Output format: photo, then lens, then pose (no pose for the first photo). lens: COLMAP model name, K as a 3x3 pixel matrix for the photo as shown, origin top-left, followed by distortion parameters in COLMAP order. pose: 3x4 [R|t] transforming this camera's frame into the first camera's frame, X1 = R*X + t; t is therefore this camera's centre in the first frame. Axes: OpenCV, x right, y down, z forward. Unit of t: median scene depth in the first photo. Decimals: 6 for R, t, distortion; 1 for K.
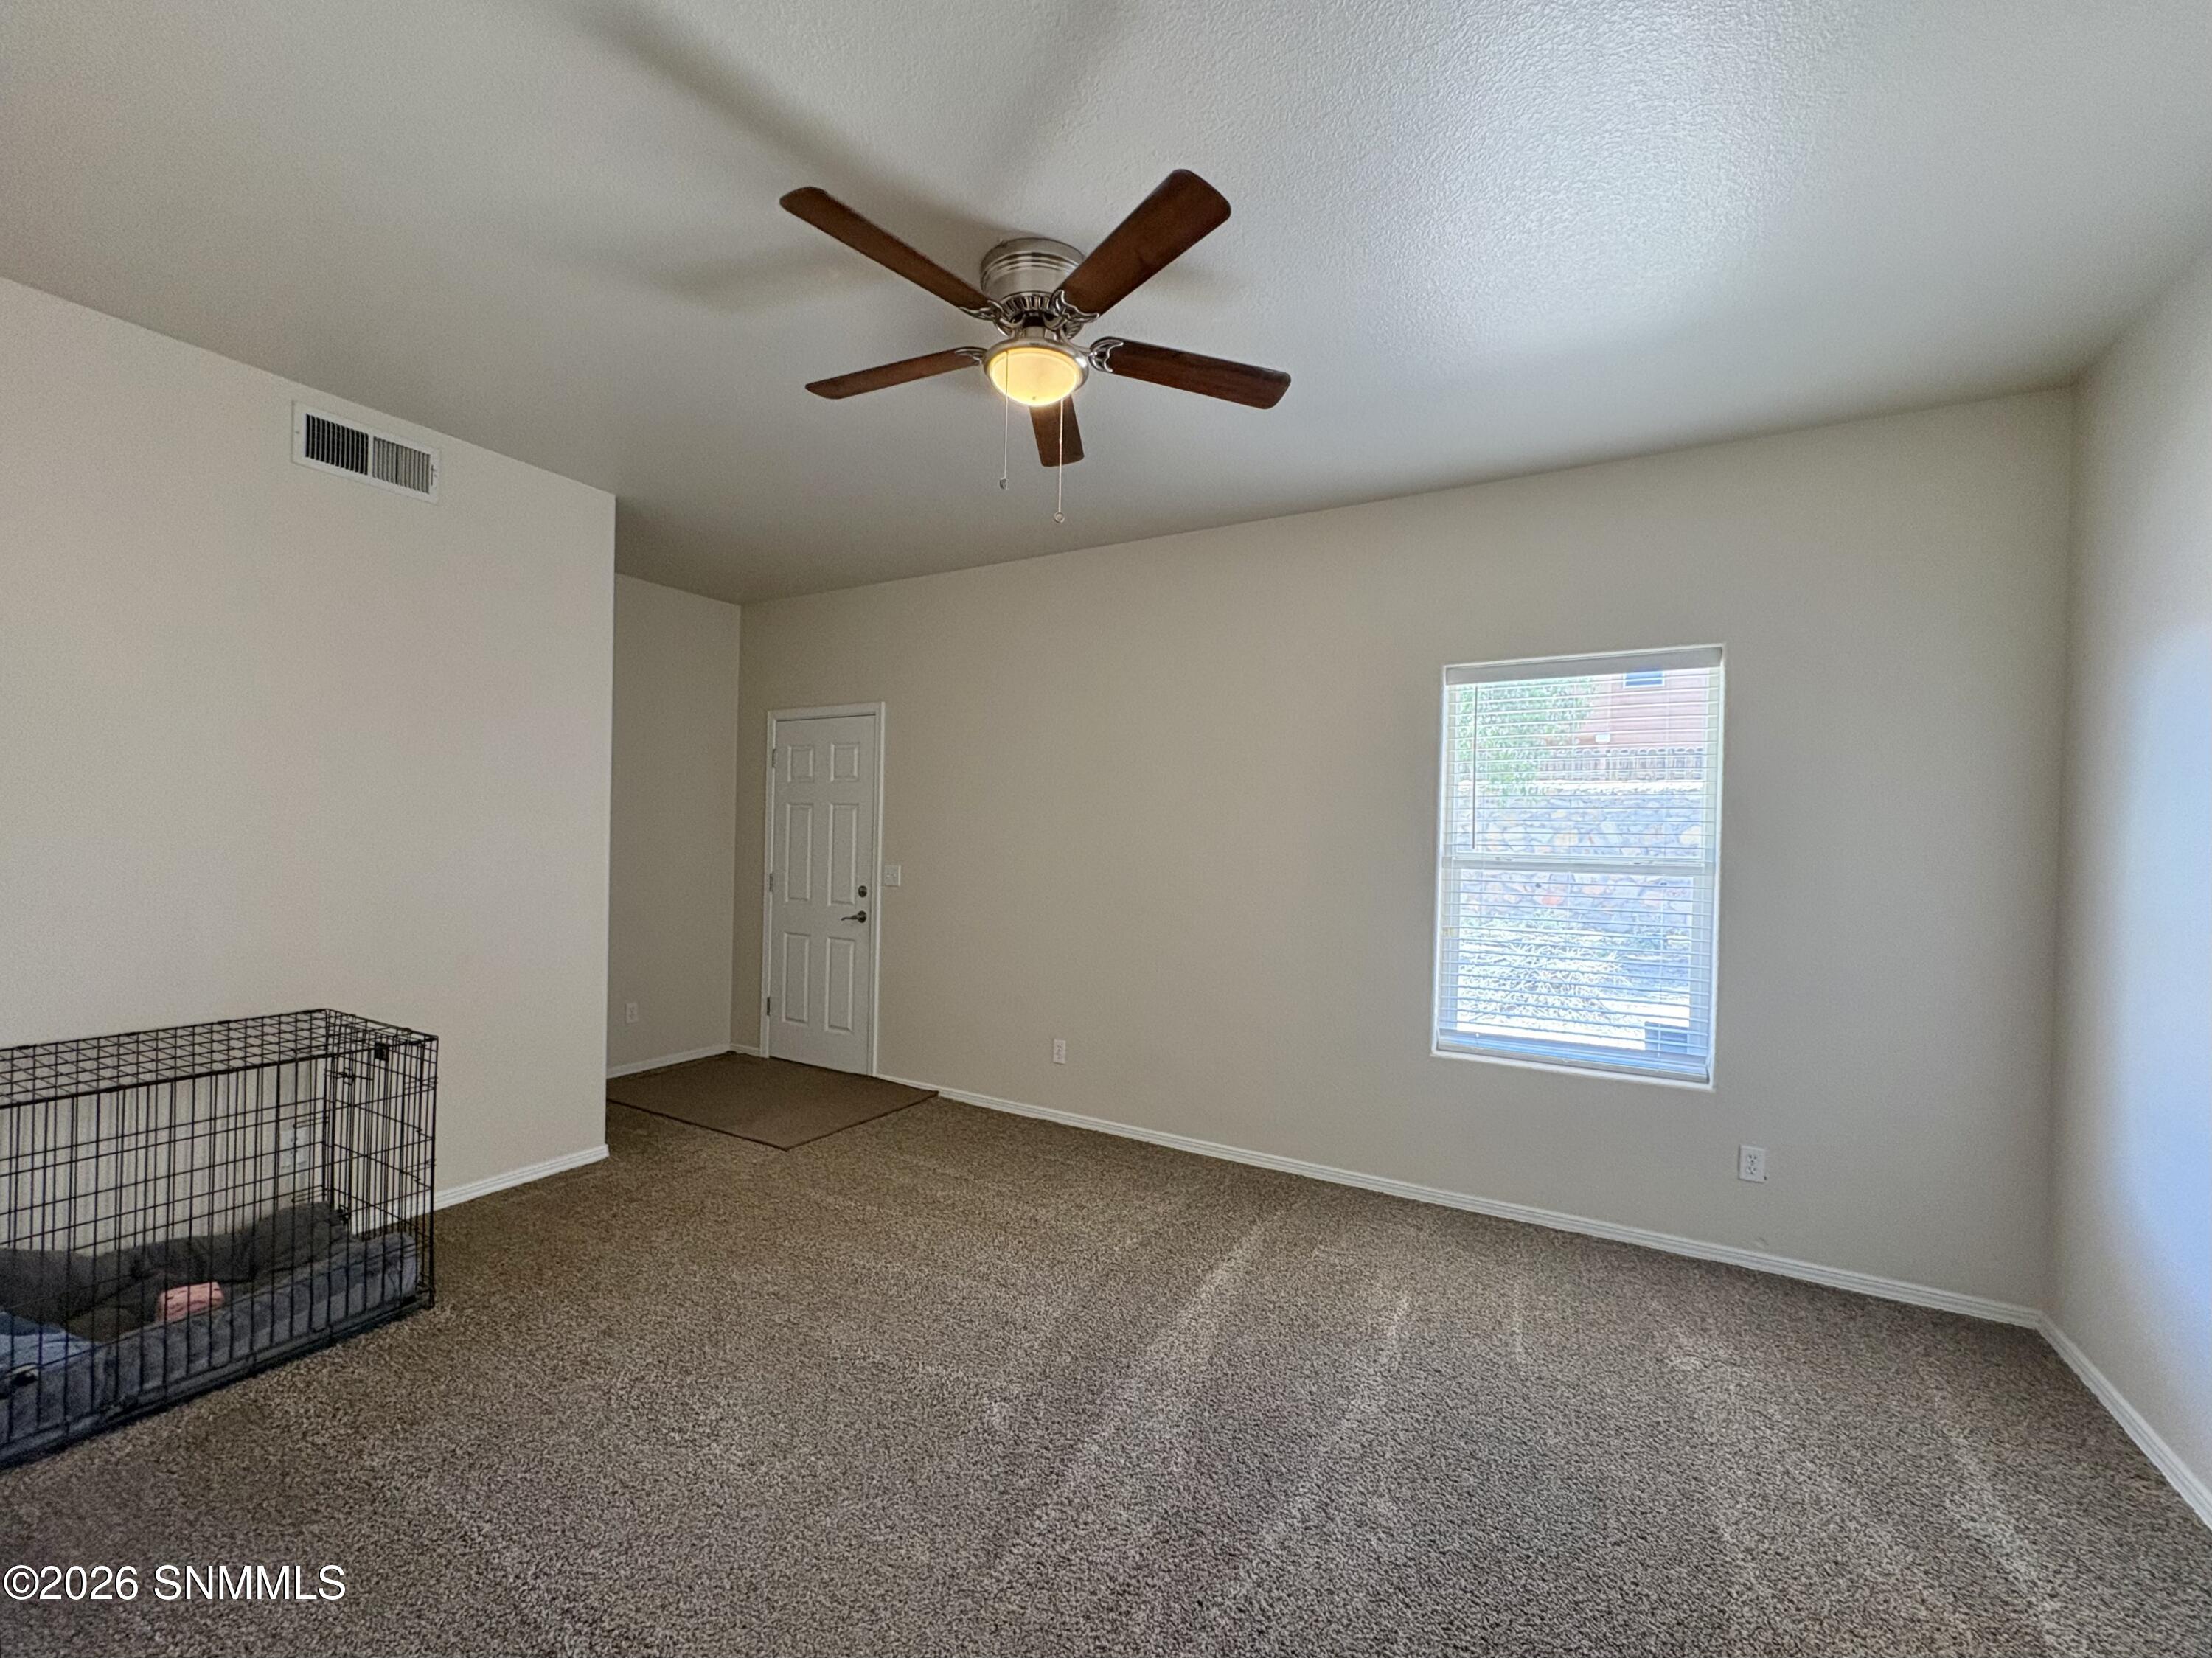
lens RADIAL K [[880.8, 0, 1106.0], [0, 880.8, 829.0], [0, 0, 1]] dist [0.000712, 0.000525]
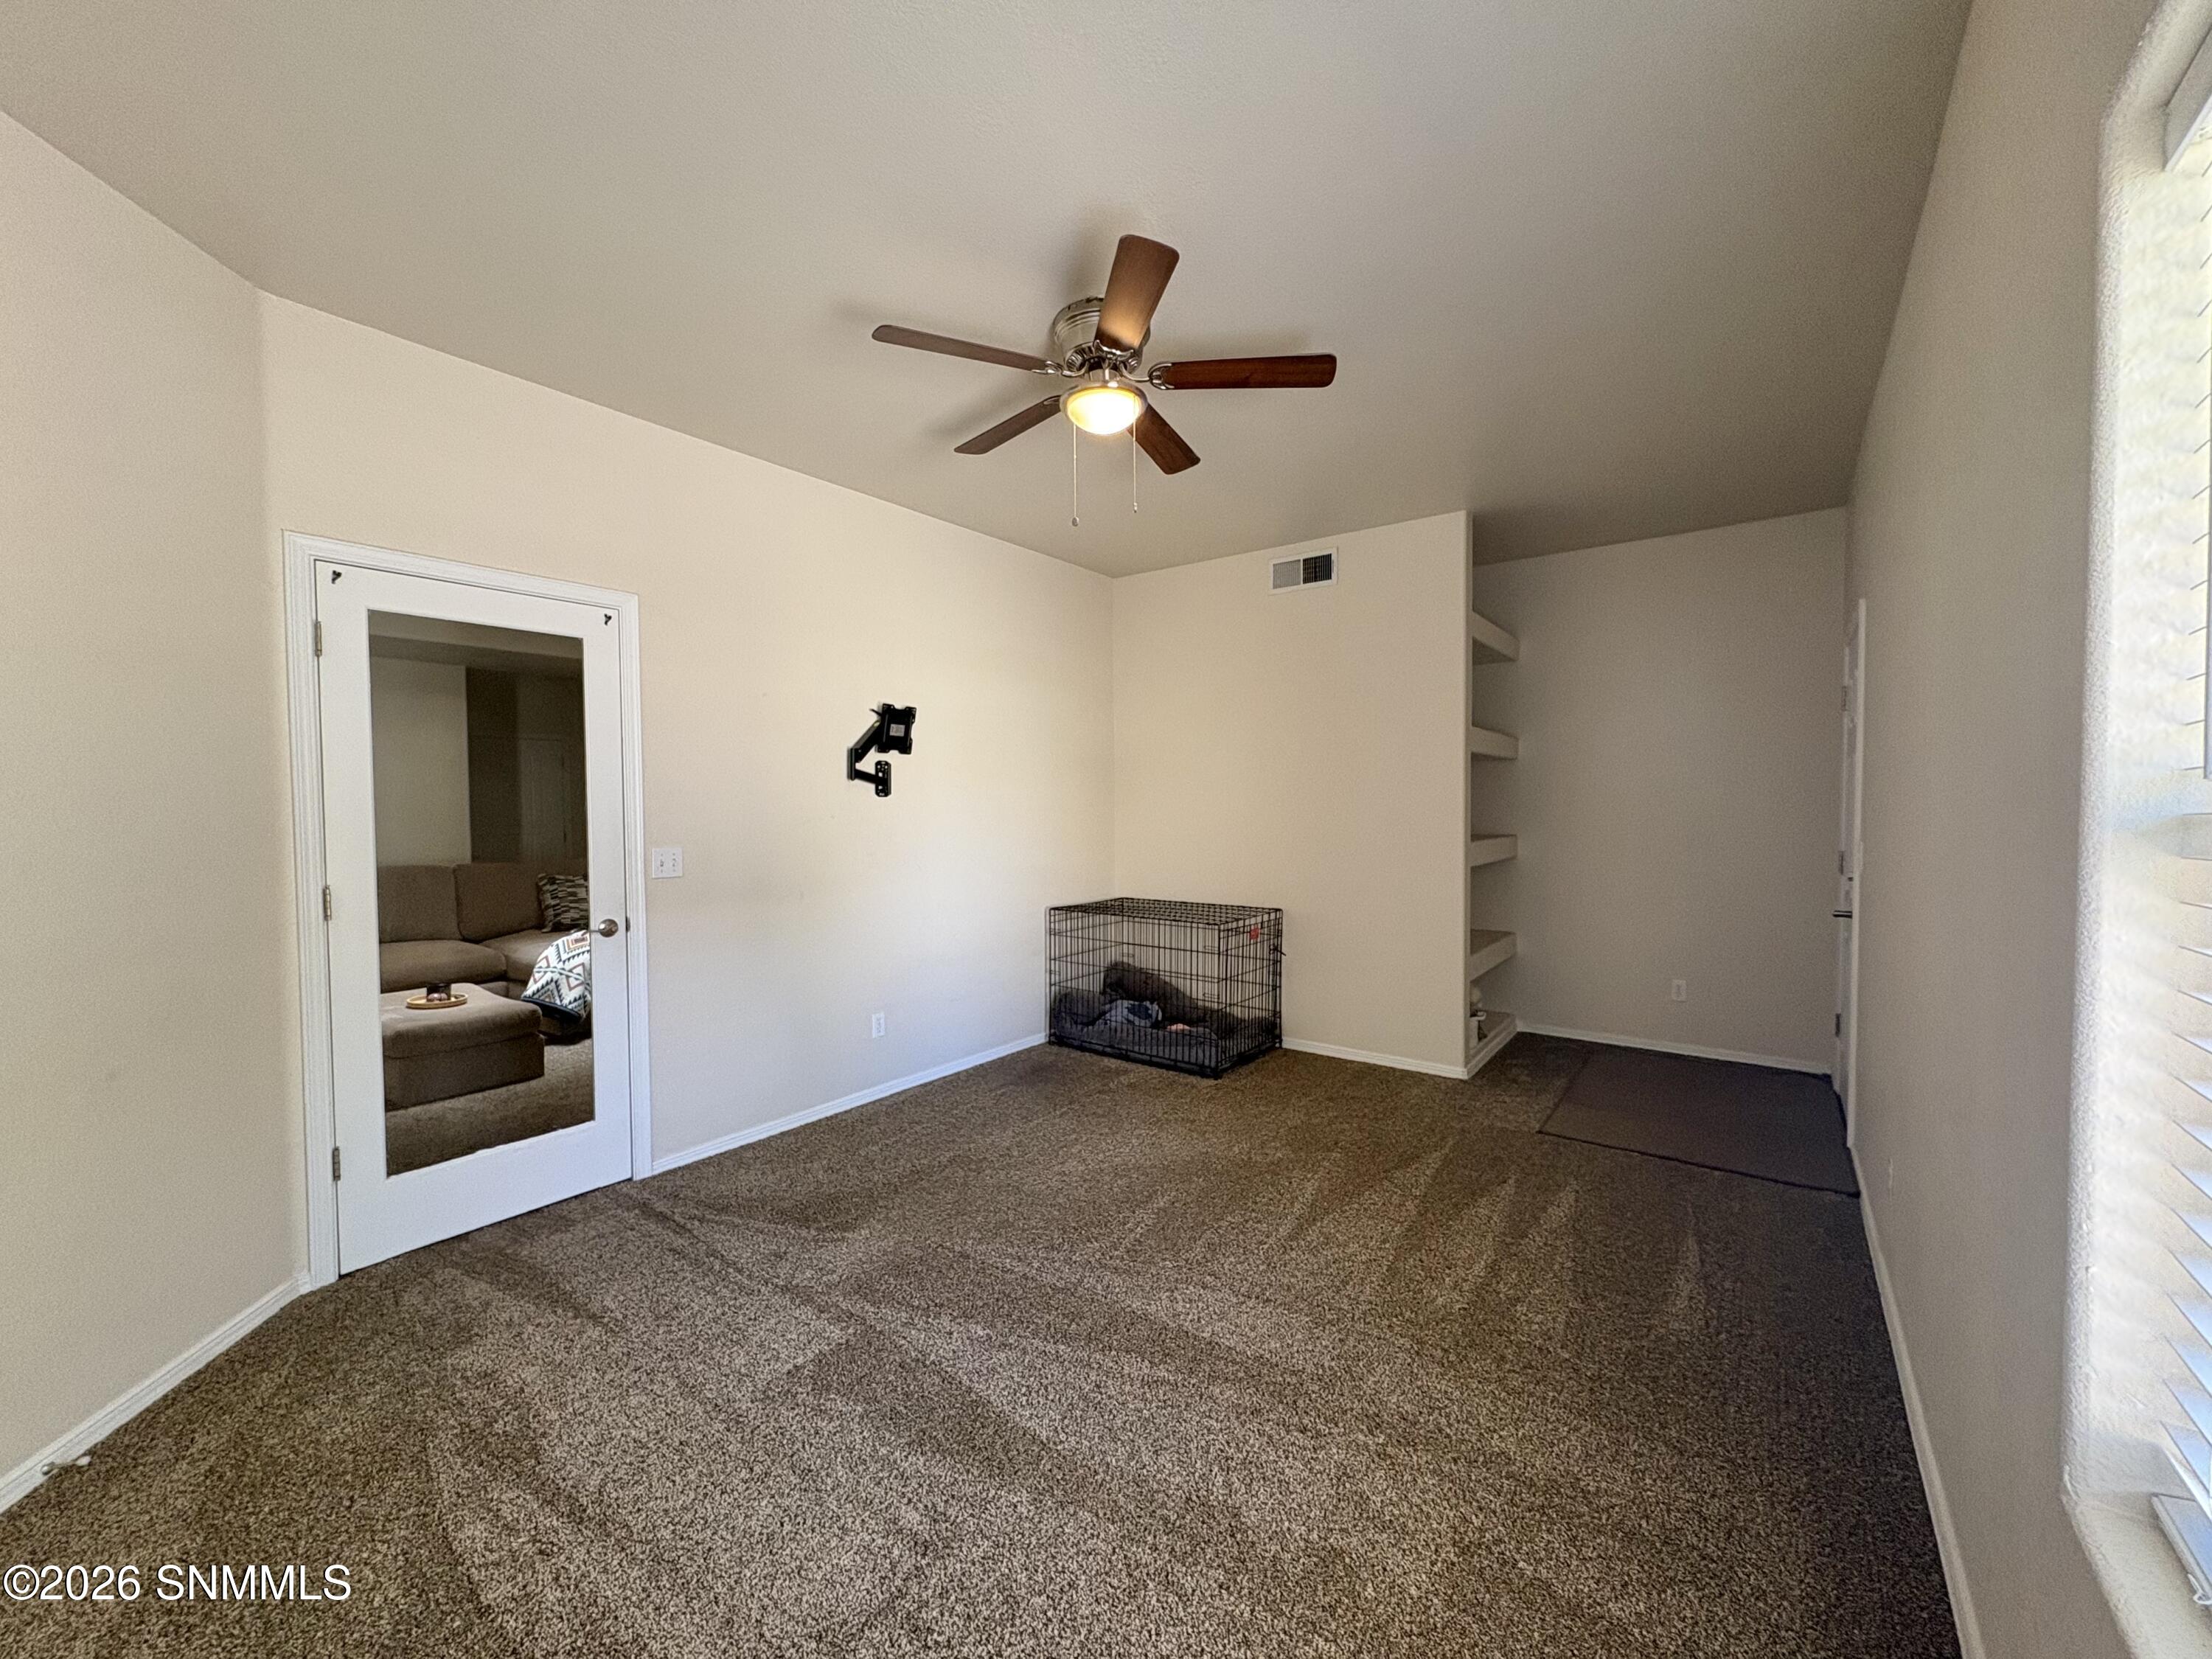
lens RADIAL K [[880.8, 0, 1106.0], [0, 880.8, 829.5], [0, 0, 1]] dist [0.000712, 0.000525]
pose [[-0.119545, 0.004645, -0.992818, 0.966270], [0.006874, 0.999969, 0.003851, 0.045155], [0.992805, -0.006365, -0.119574, 0.994937]]
